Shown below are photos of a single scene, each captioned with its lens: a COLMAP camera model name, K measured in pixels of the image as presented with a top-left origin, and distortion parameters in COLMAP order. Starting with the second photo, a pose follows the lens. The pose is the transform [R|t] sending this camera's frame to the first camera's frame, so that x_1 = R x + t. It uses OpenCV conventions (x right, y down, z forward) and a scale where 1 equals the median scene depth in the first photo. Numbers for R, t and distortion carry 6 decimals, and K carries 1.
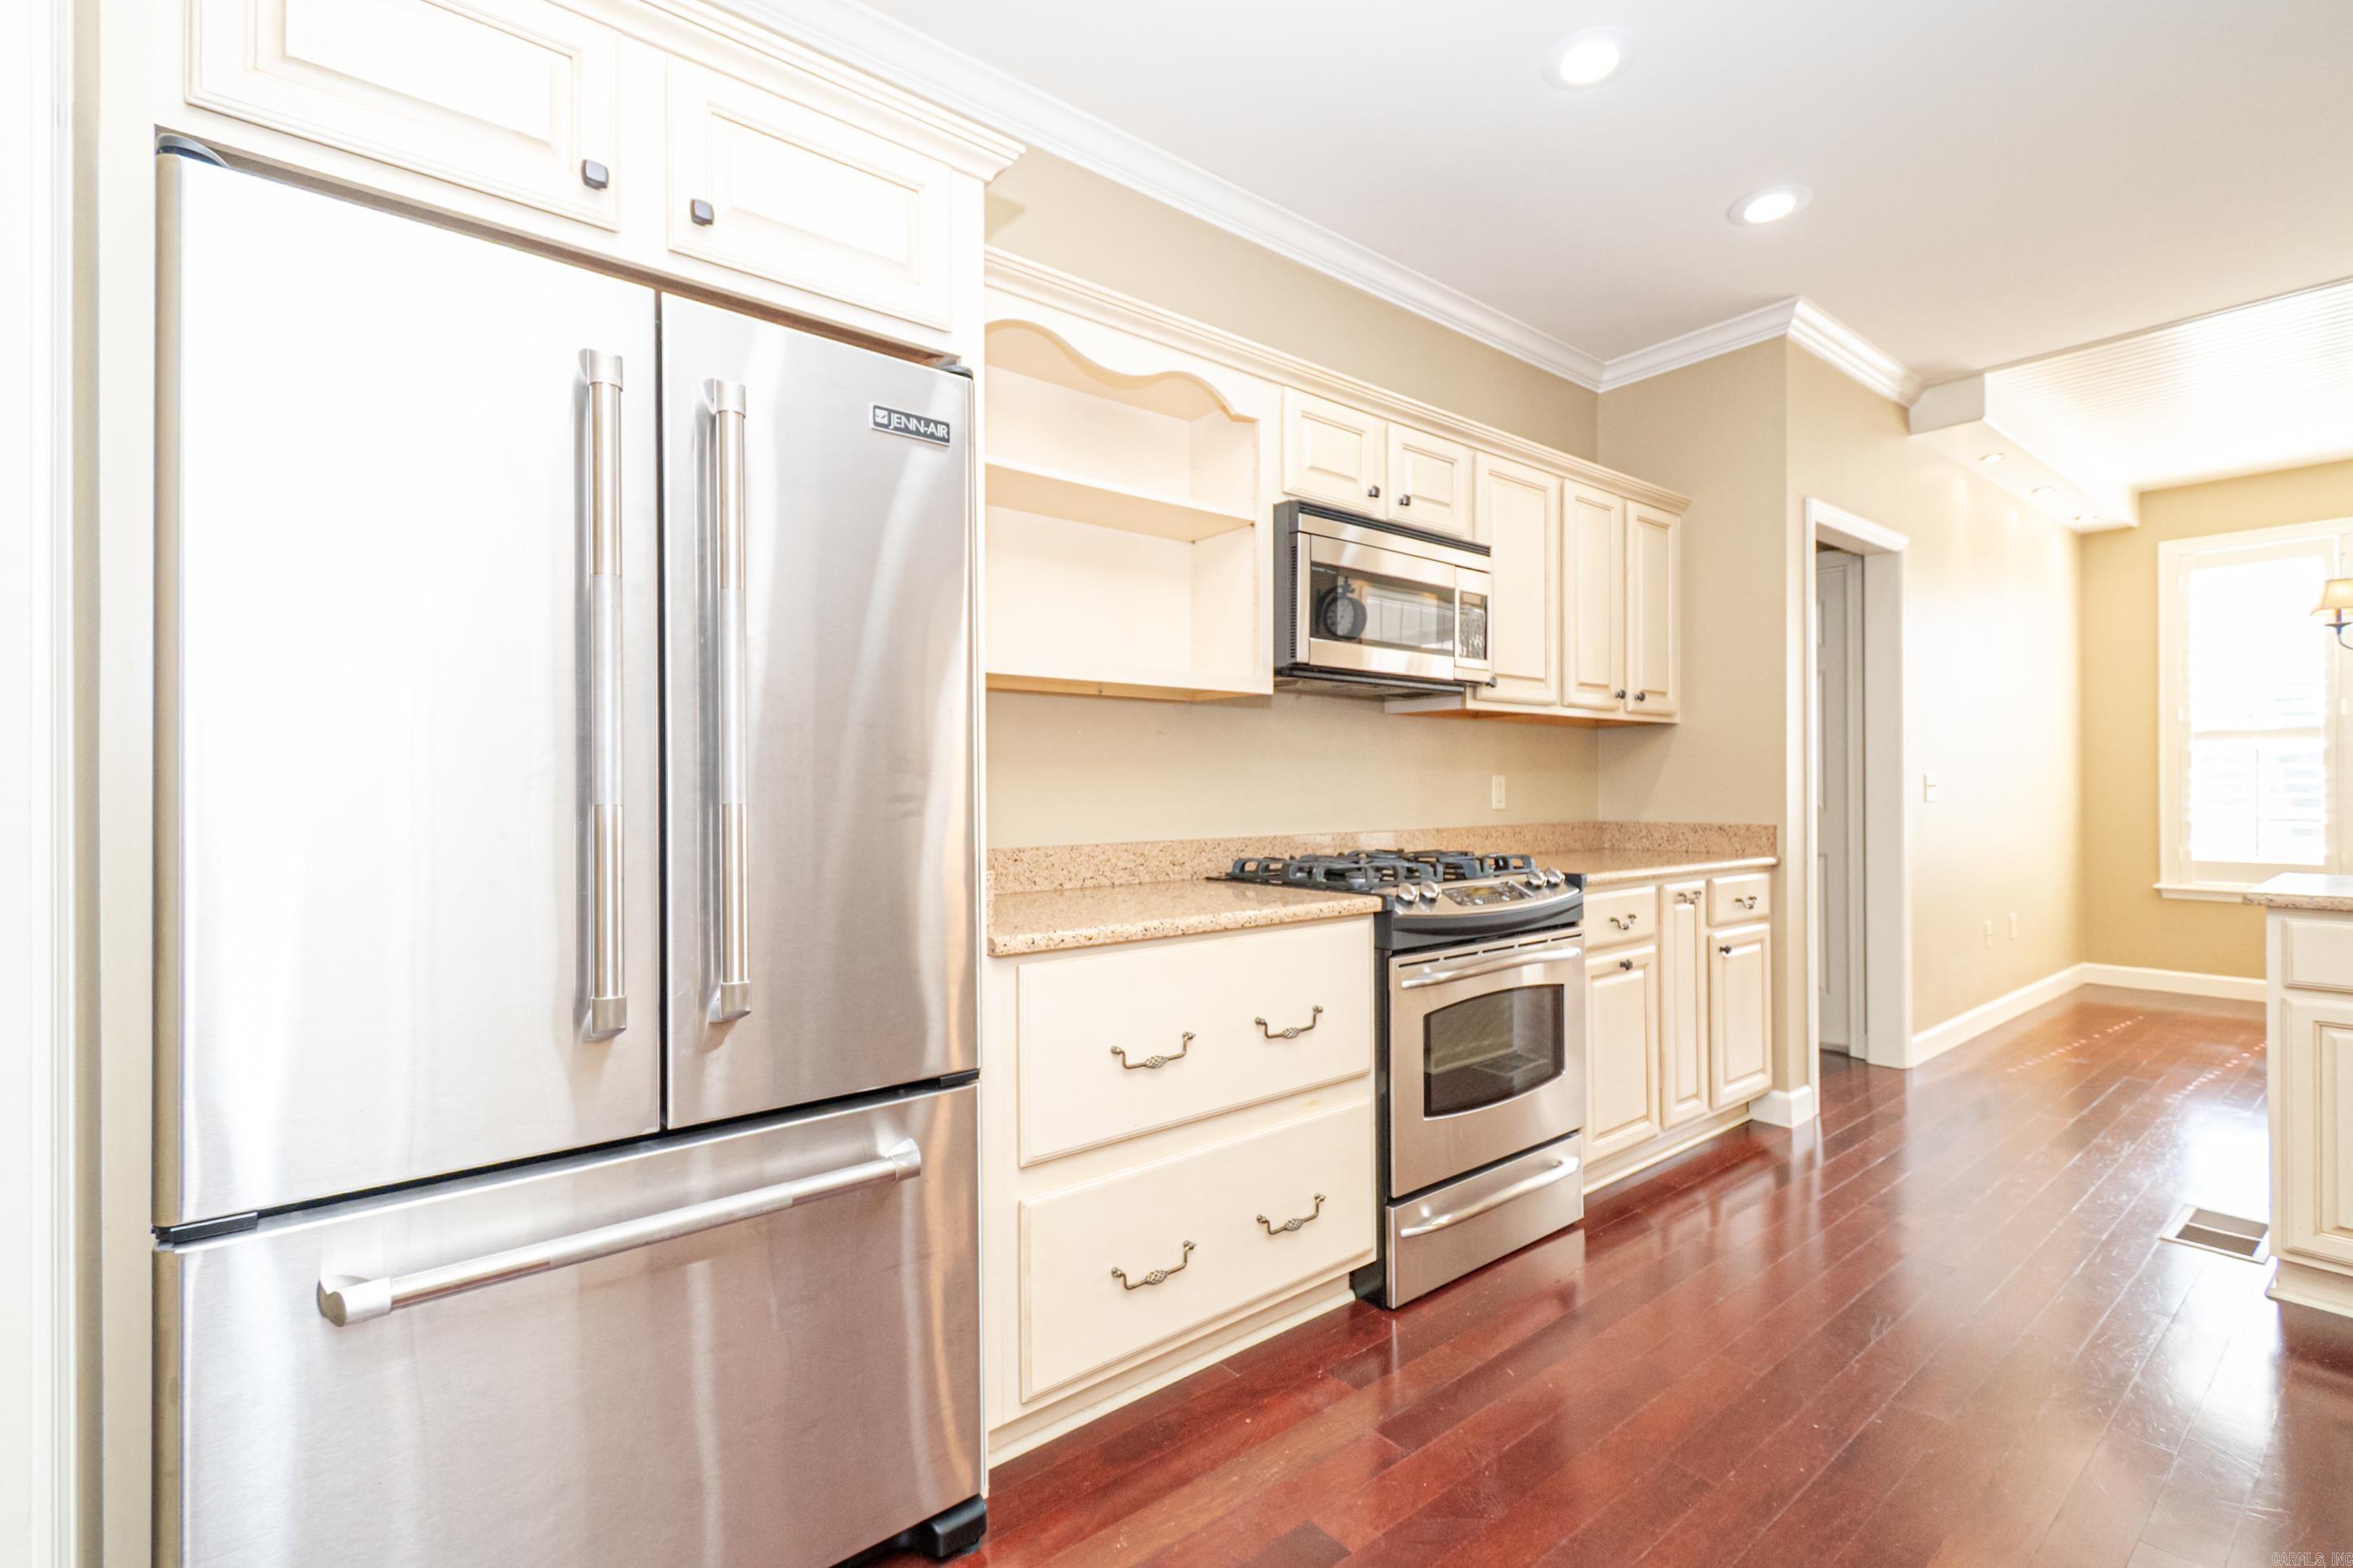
lens RADIAL K [[1045.5, 0, 1180.2], [0, 1045.5, 788.7], [0, 0, 1]] dist [0.012863, -0.007295]
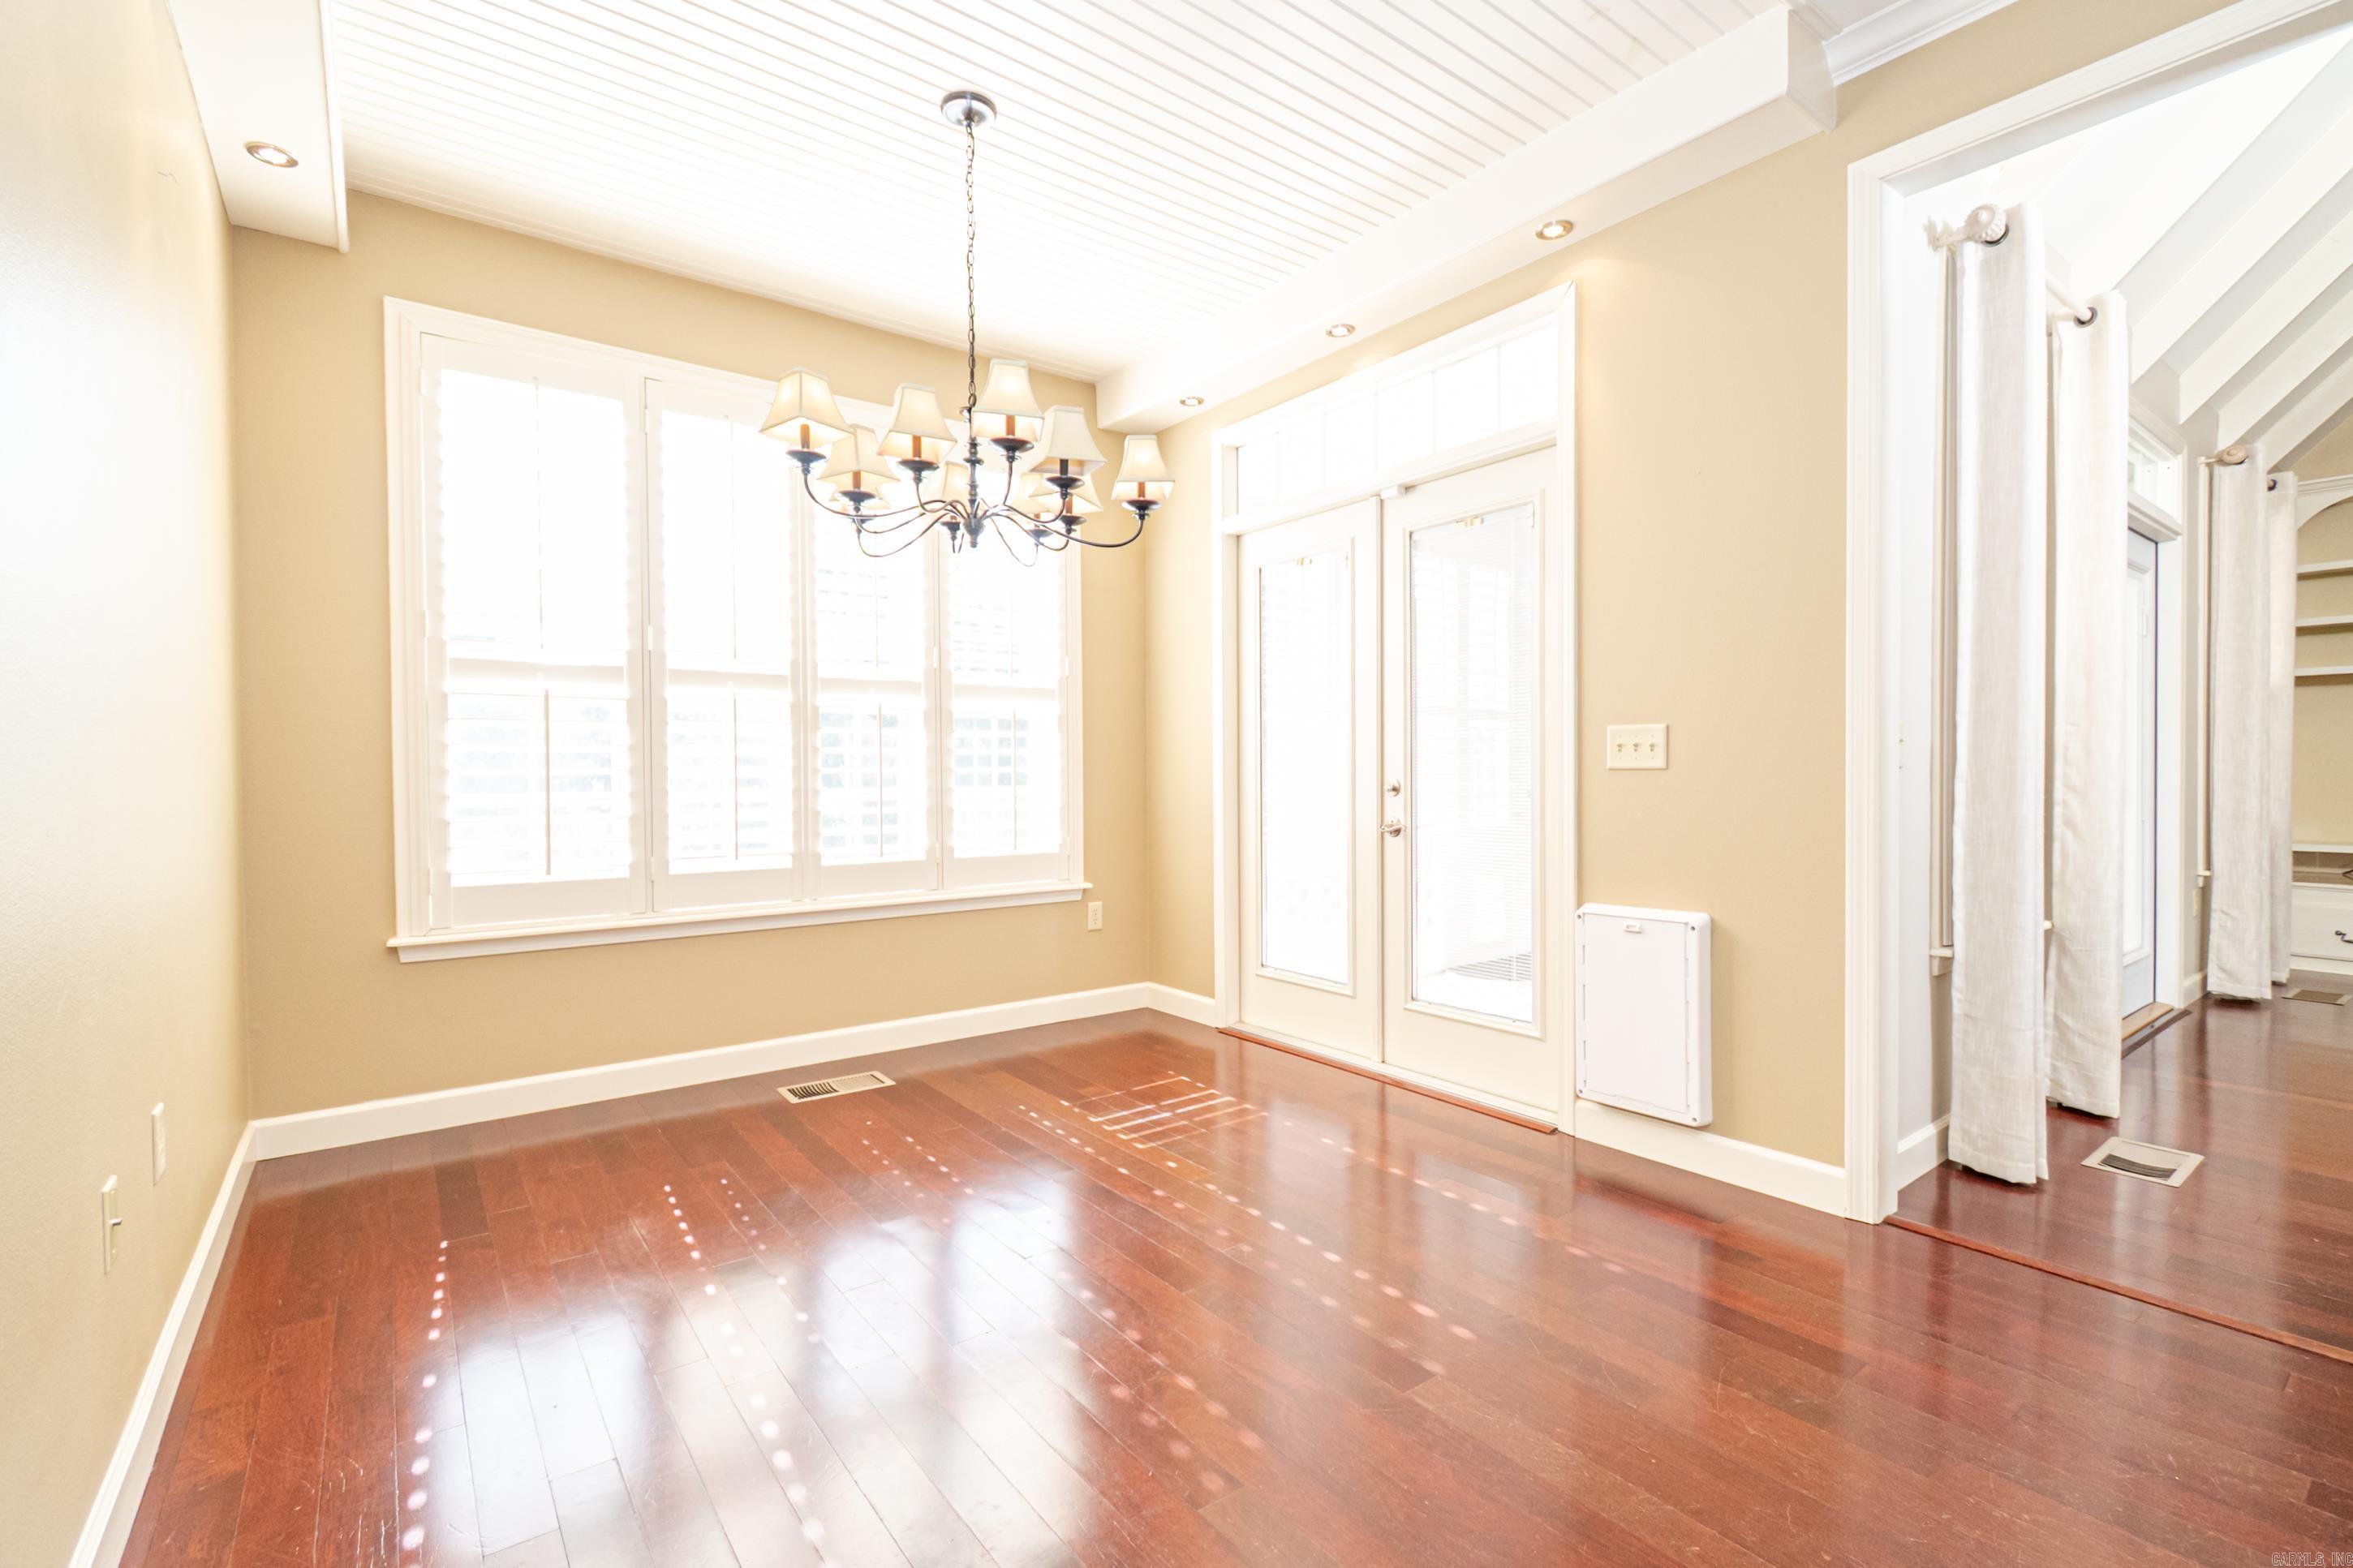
lens RADIAL K [[1045.5, 0, 1180.2], [0, 1045.5, 788.7], [0, 0, 1]] dist [0.012863, -0.007295]
pose [[0.026138, -0.011311, 0.999594, 0.708335], [0.006774, 0.999915, 0.011137, 0.019467], [-0.999635, 0.006480, 0.026212, 1.018175]]
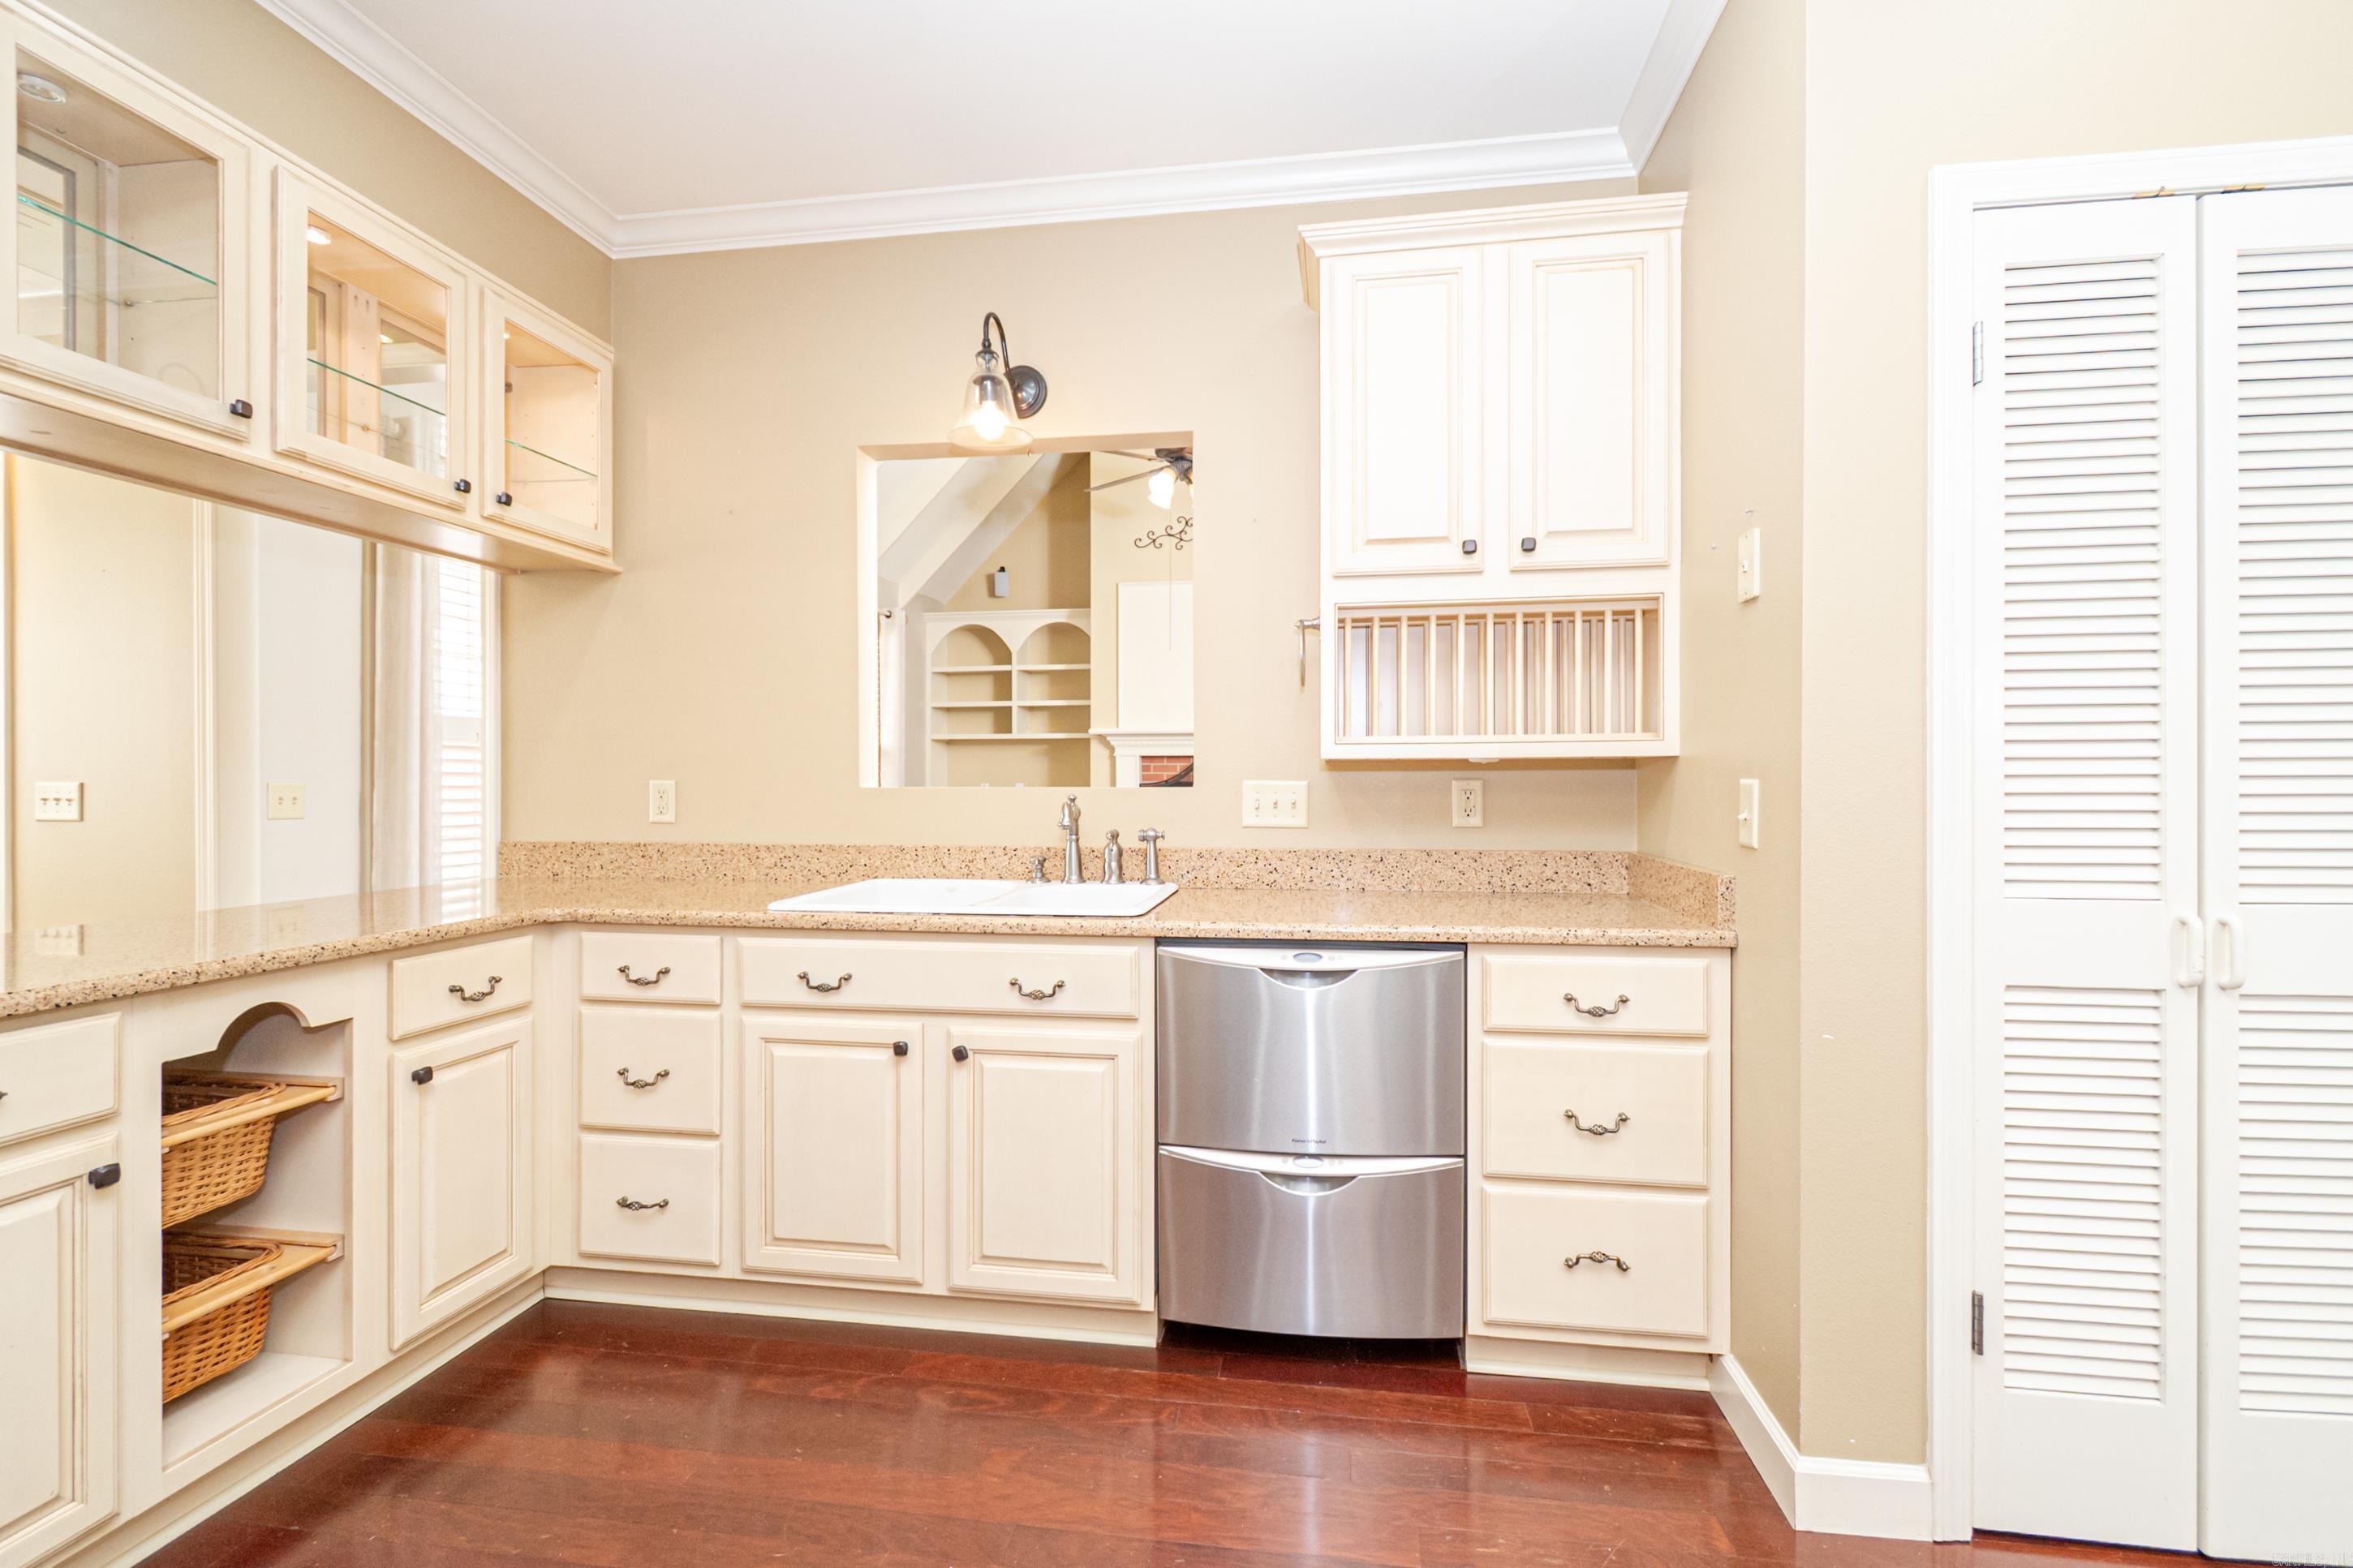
lens RADIAL K [[1045.5, 0, 1180.2], [0, 1045.5, 788.7], [0, 0, 1]] dist [0.012863, -0.007295]
pose [[-0.679728, 0.002761, 0.733459, 0.146961], [0.004658, 0.999989, 0.000552, -0.010605], [-0.733449, 0.003791, -0.679733, 0.560642]]
